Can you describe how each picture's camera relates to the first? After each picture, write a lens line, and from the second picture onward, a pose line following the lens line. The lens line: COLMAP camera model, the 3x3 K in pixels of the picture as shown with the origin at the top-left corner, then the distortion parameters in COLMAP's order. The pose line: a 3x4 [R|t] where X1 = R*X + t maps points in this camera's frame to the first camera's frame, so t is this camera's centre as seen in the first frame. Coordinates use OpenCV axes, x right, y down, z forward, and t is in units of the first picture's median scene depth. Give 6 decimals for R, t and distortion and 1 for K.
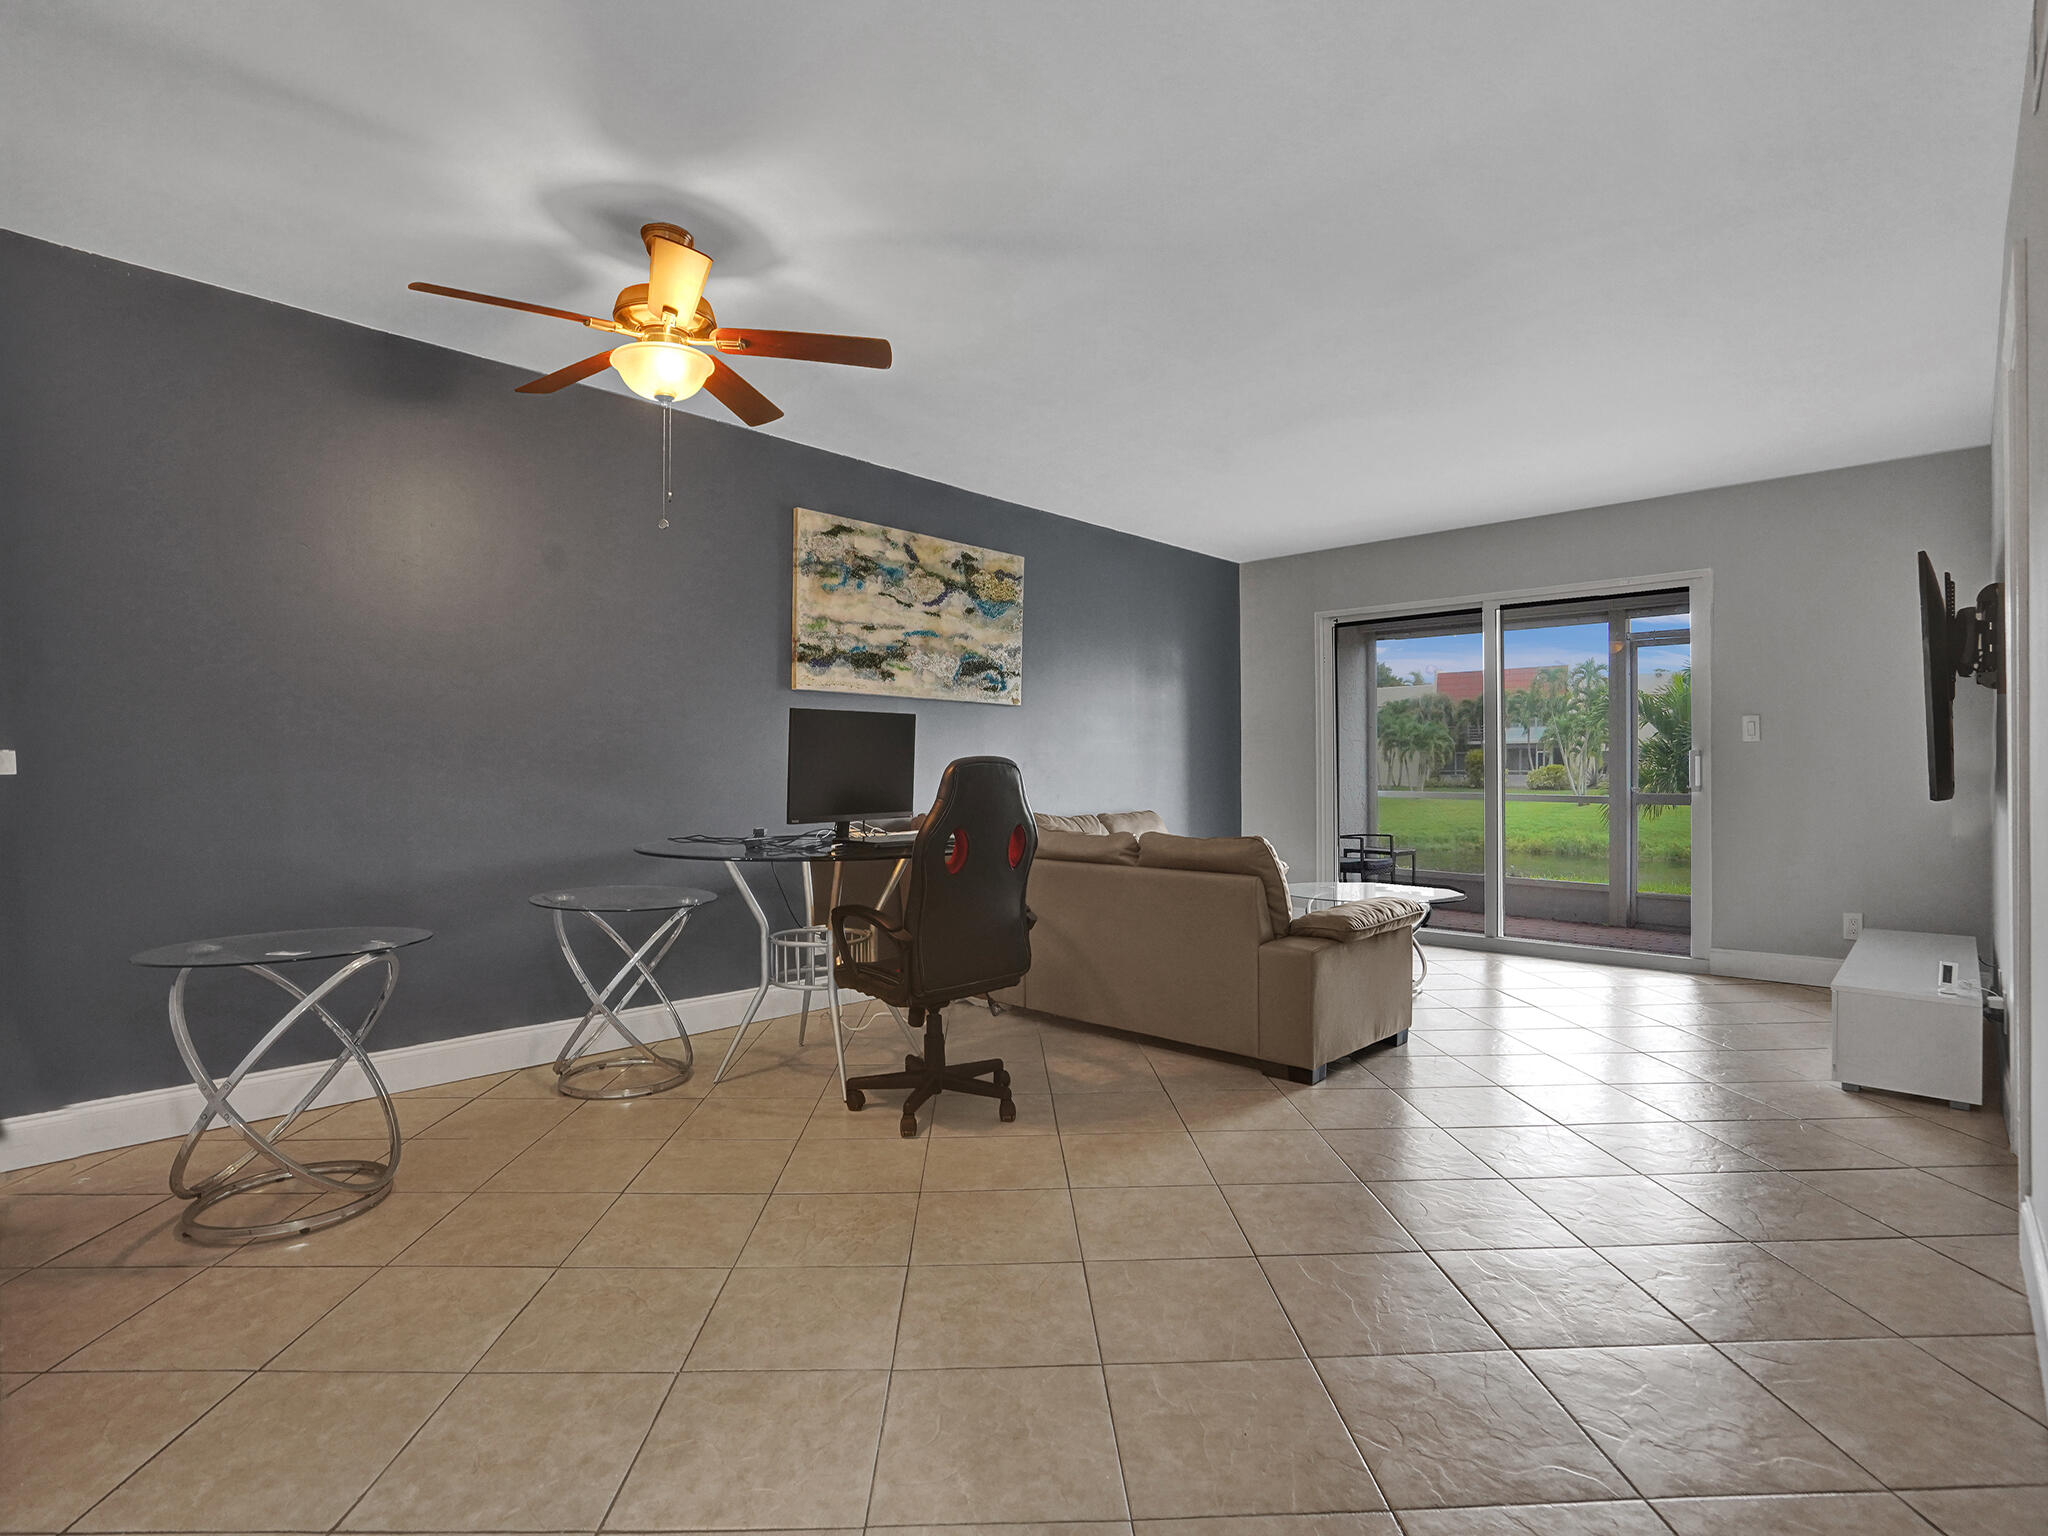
lens RADIAL K [[1000.6, 0, 1029.4], [0, 1000.6, 756.6], [0, 0, 1]] dist [-0.039712, 0.012733]
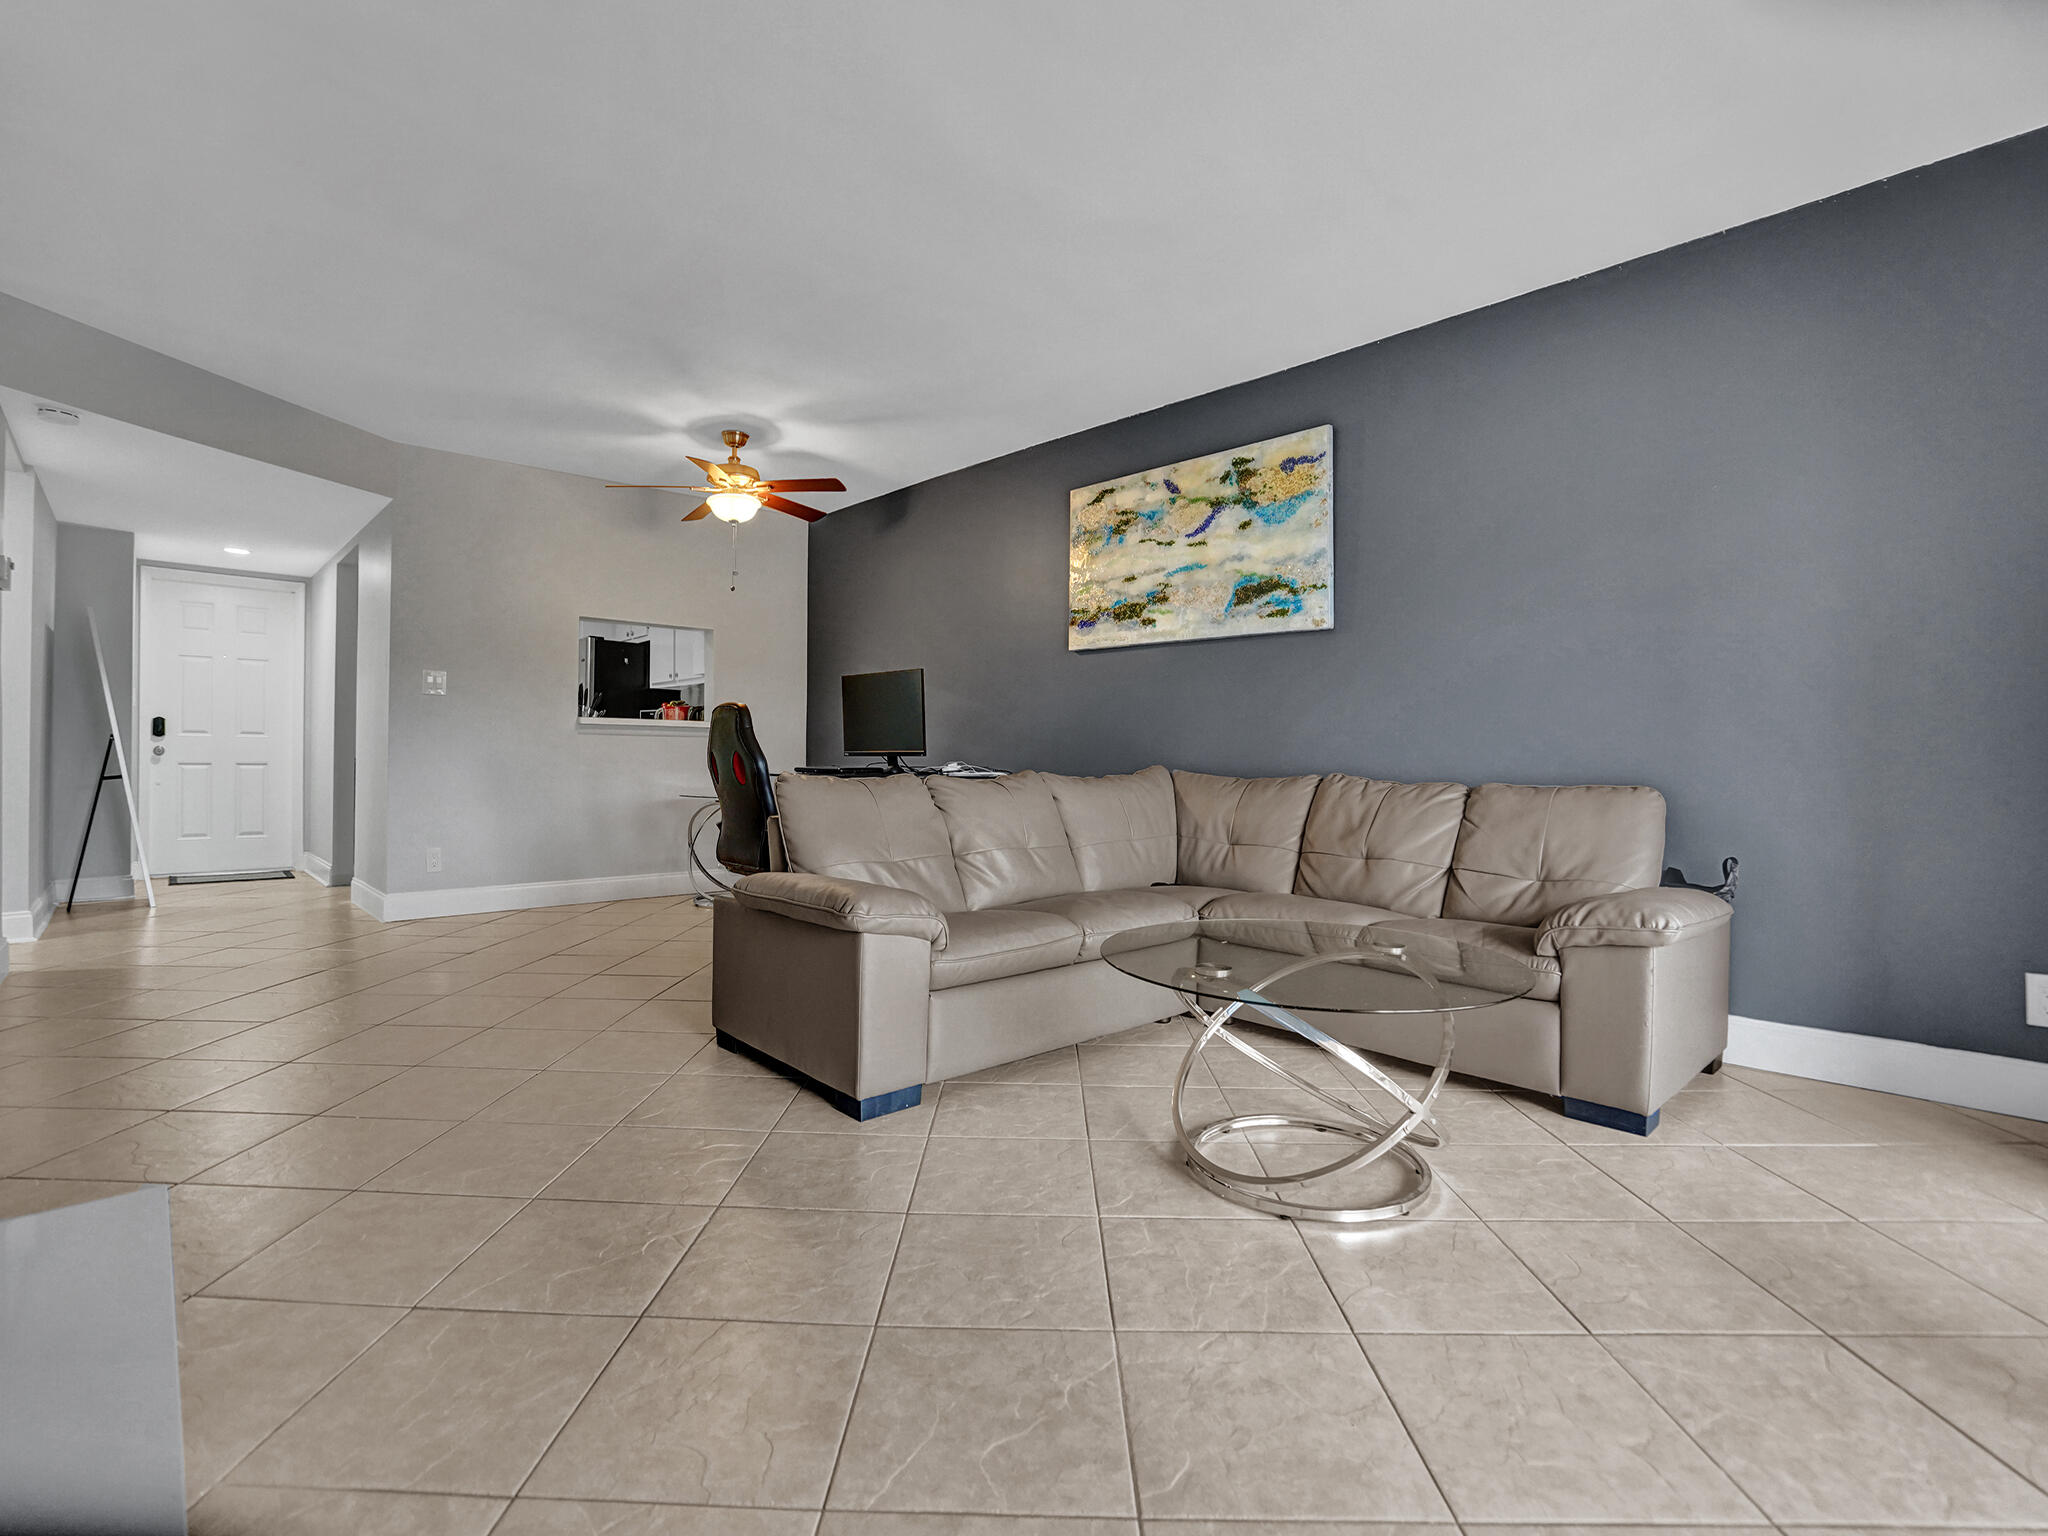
lens RADIAL K [[1000.6, 0, 1021.5], [0, 1000.6, 758.4], [0, 0, 1]] dist [-0.039712, 0.012733]
pose [[-0.048932, 0.006886, -0.998778, 0.822311], [0.008291, 0.999945, 0.006487, 0.043304], [0.998768, -0.007964, -0.048986, 0.901914]]
